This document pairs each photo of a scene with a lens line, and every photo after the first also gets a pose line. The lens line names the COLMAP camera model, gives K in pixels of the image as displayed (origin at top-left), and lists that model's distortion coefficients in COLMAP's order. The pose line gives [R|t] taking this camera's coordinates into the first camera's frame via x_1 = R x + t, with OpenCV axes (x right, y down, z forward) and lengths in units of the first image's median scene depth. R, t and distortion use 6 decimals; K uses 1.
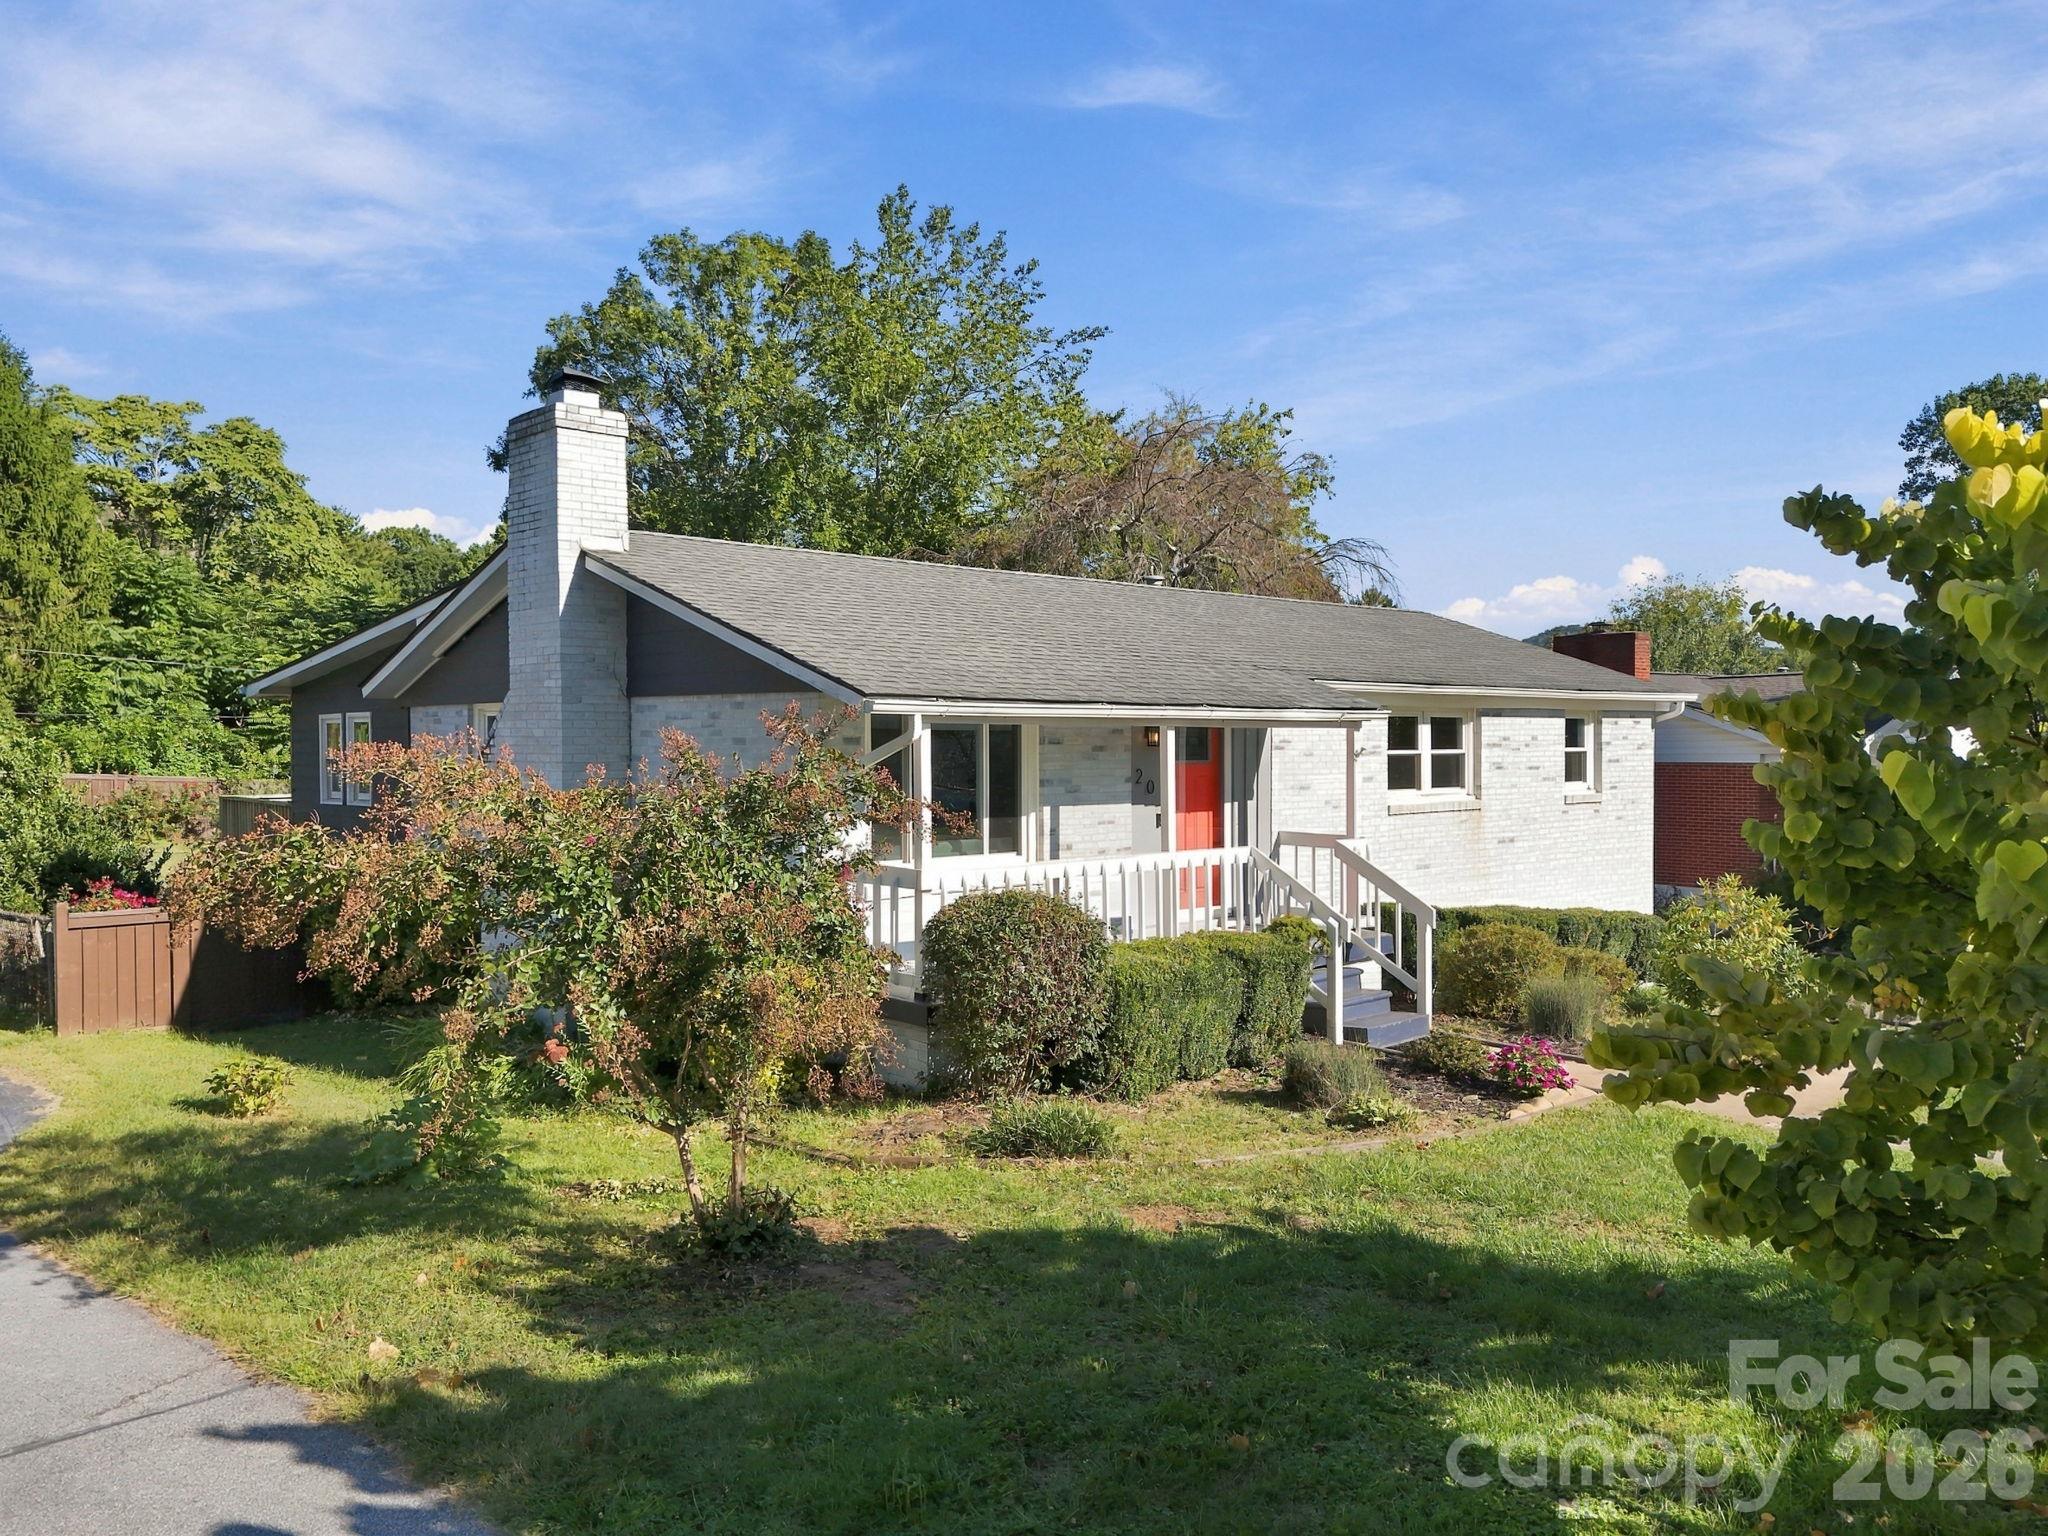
lens RADIAL K [[1500.7, 0, 1044.7], [0, 1500.7, 775.5], [0, 0, 1]] dist [0.061602, -0.044240]
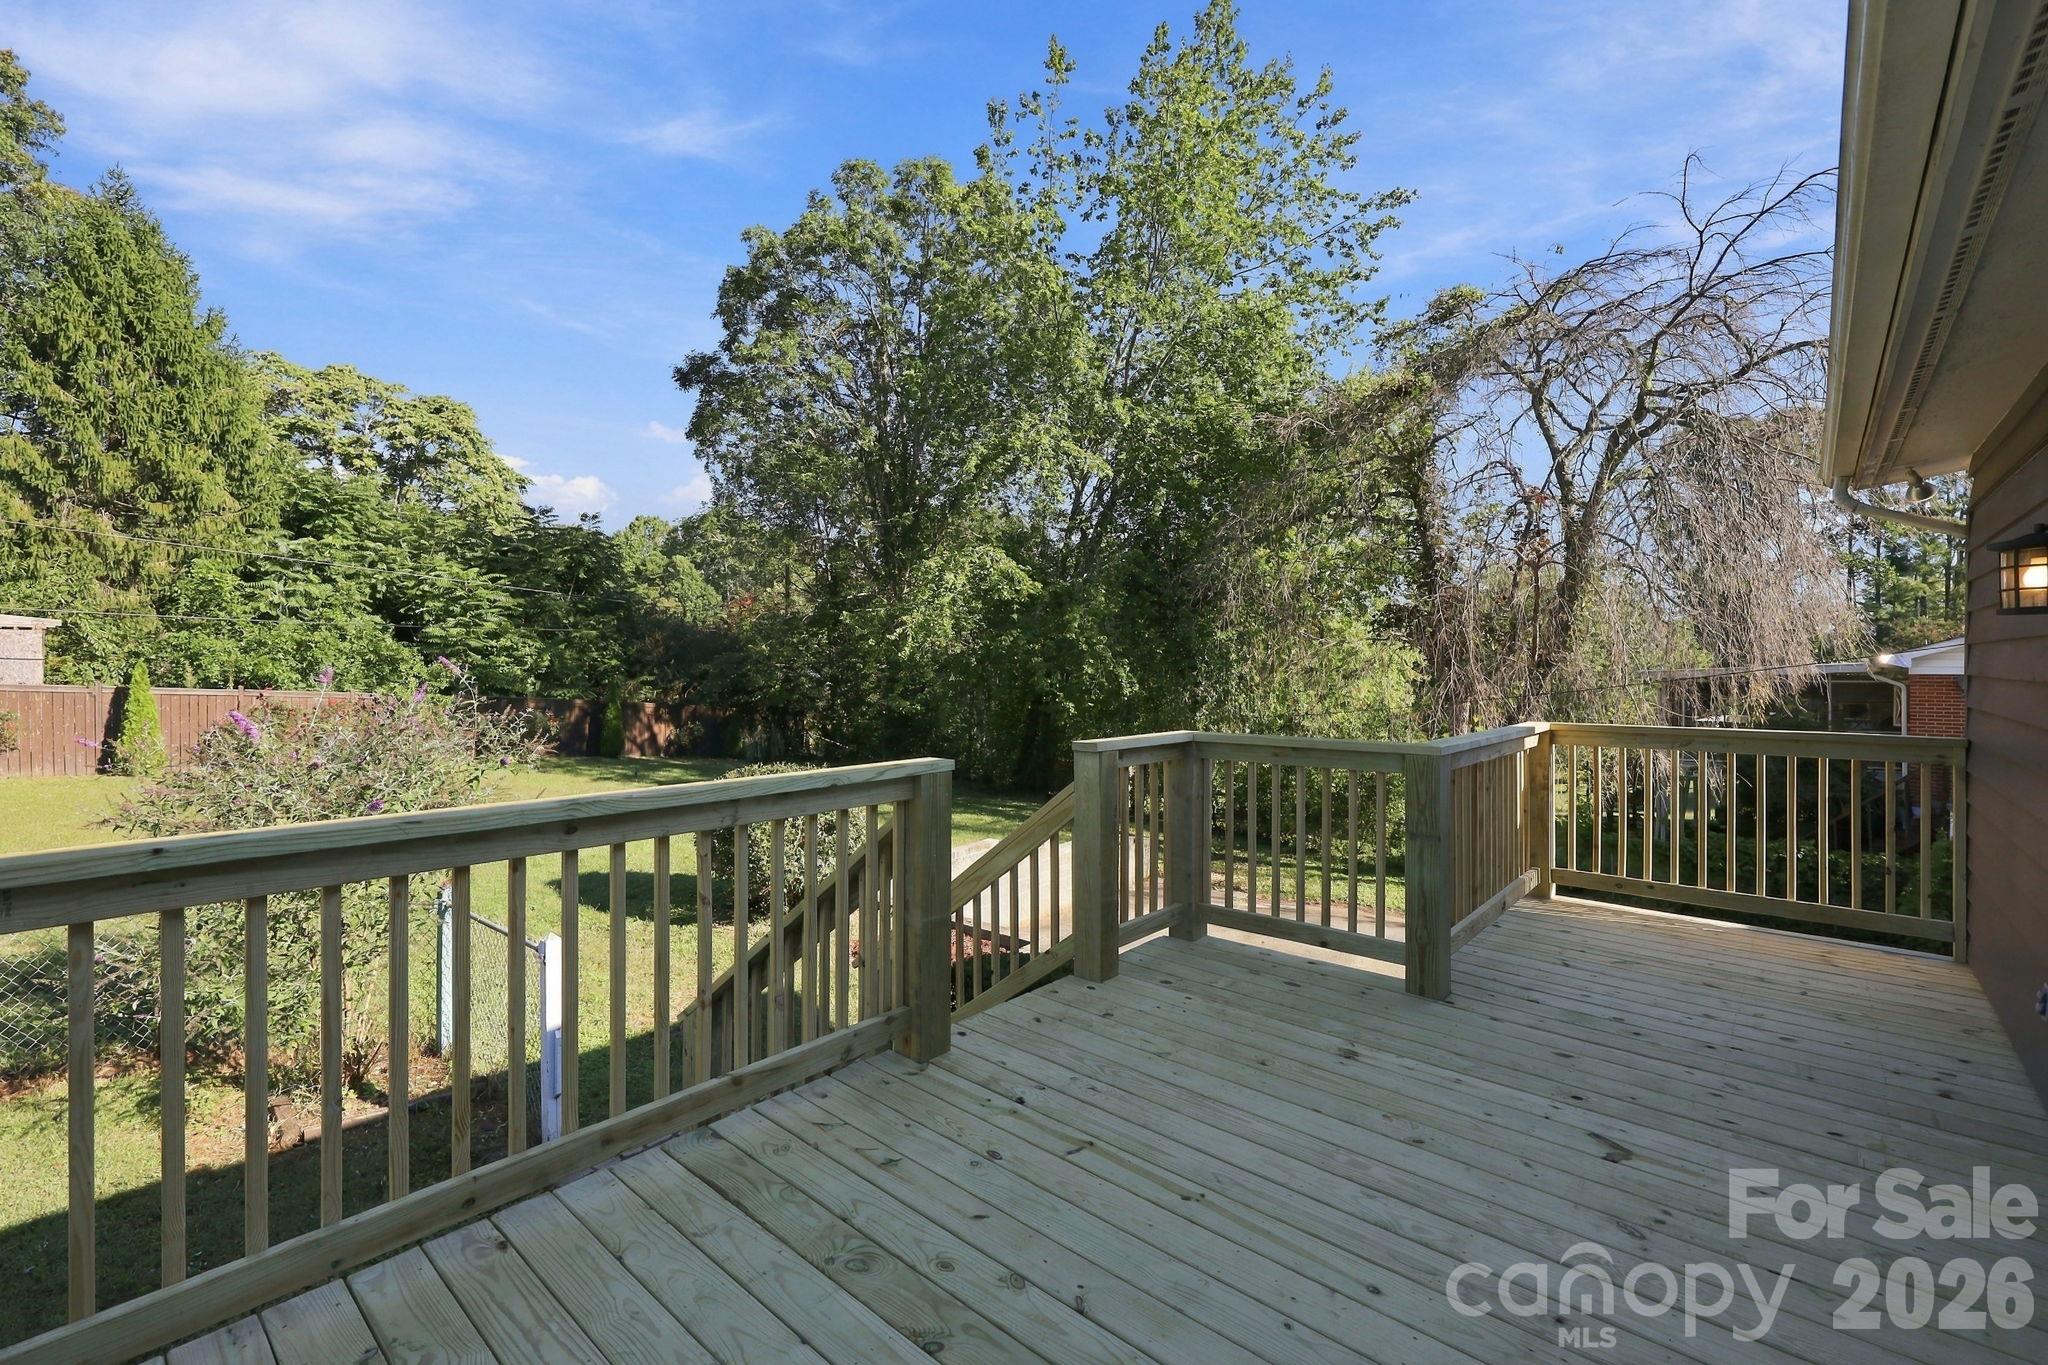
lens RADIAL K [[884.6, 0, 1032.2], [0, 884.6, 683.7], [0, 0, 1]] dist [-0.000218, 0.000123]
pose [[0.996099, 0.003449, 0.088180, -0.181477], [-0.002574, 0.999946, -0.010038, 0.000210], [-0.088210, 0.009772, 0.996054, 0.395720]]
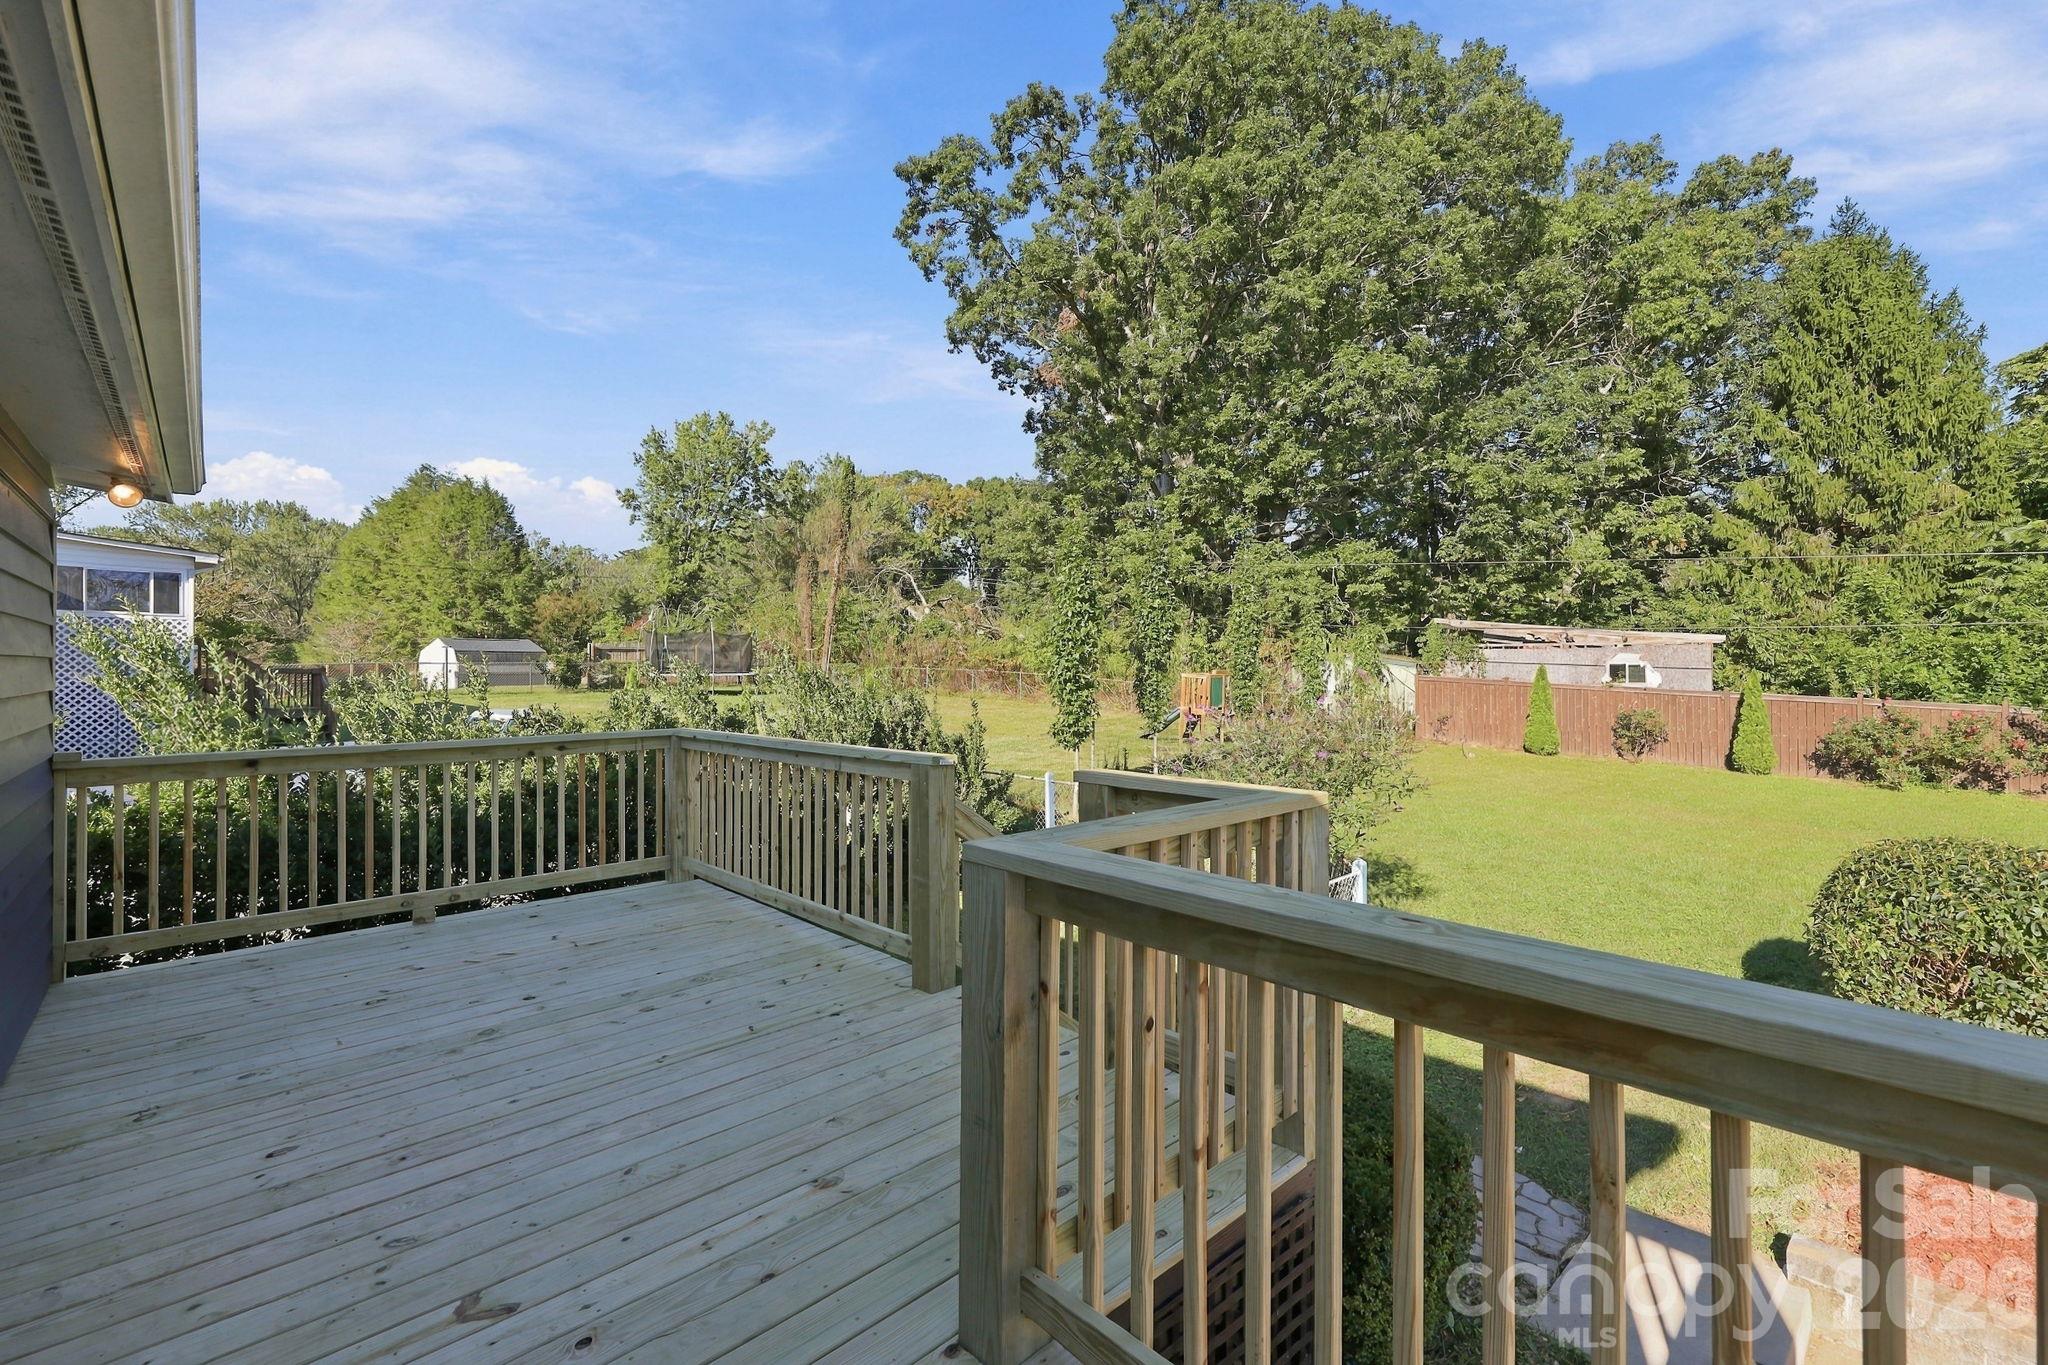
lens RADIAL K [[884.6, 0, 1016.9], [0, 884.6, 679.8], [0, 0, 1]] dist [-0.000218, 0.000123]
pose [[-0.021381, 0.009990, -0.999721, -0.107821], [-0.027074, 0.999578, 0.010568, -0.002531], [0.999405, 0.027292, -0.021102, 0.465094]]
